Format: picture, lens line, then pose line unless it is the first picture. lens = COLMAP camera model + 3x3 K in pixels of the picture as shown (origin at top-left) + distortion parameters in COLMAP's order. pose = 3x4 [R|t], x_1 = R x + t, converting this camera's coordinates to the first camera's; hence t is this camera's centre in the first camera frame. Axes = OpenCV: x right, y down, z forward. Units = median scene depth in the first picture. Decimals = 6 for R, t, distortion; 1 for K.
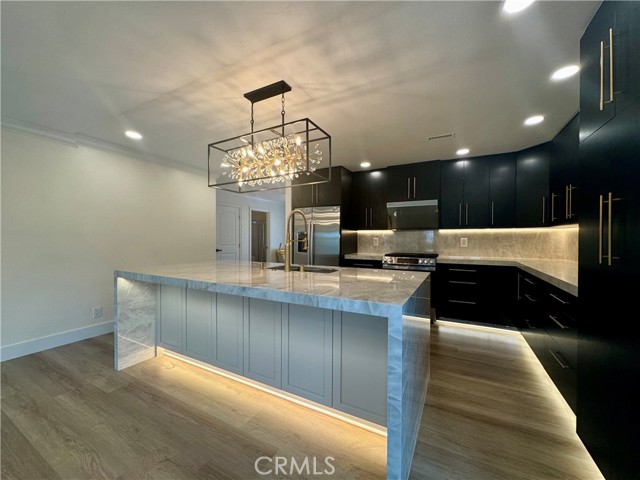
lens RADIAL K [[256.4, 0, 320.0], [0, 256.4, 240.0], [0, 0, 1]] dist [-0.001090, 0.000207]
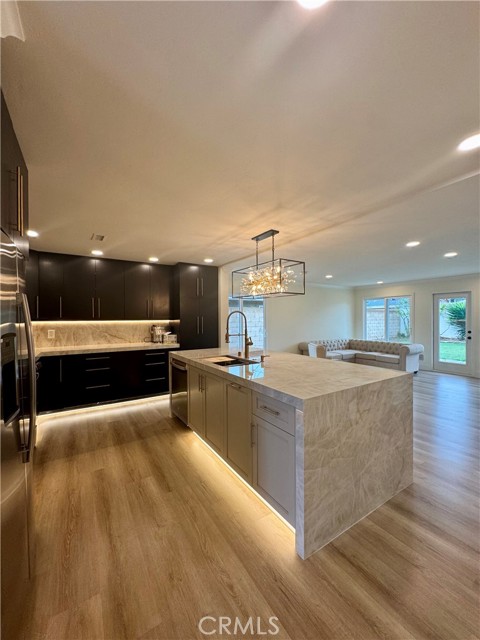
lens RADIAL K [[256.4, 0, 240.0], [0, 256.4, 320.0], [0, 0, 1]] dist [-0.001090, 0.000207]
pose [[-0.874517, -0.011901, 0.484849, -0.782850], [-0.006115, 0.999890, 0.013515, -0.089234], [-0.484956, 0.008854, -0.874494, 2.290388]]
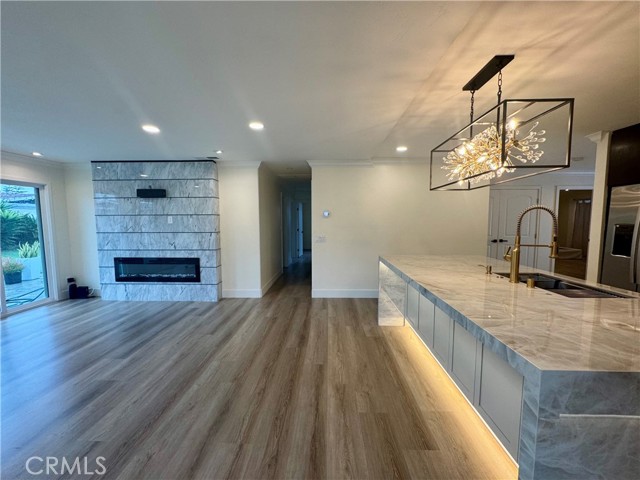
lens RADIAL K [[256.4, 0, 320.0], [0, 256.4, 240.0], [0, 0, 1]] dist [-0.001090, 0.000207]
pose [[0.449721, 0.065263, -0.890782, 0.334521], [-0.001160, 0.997369, 0.072487, -0.074995], [0.893169, -0.031565, 0.448613, 0.085861]]
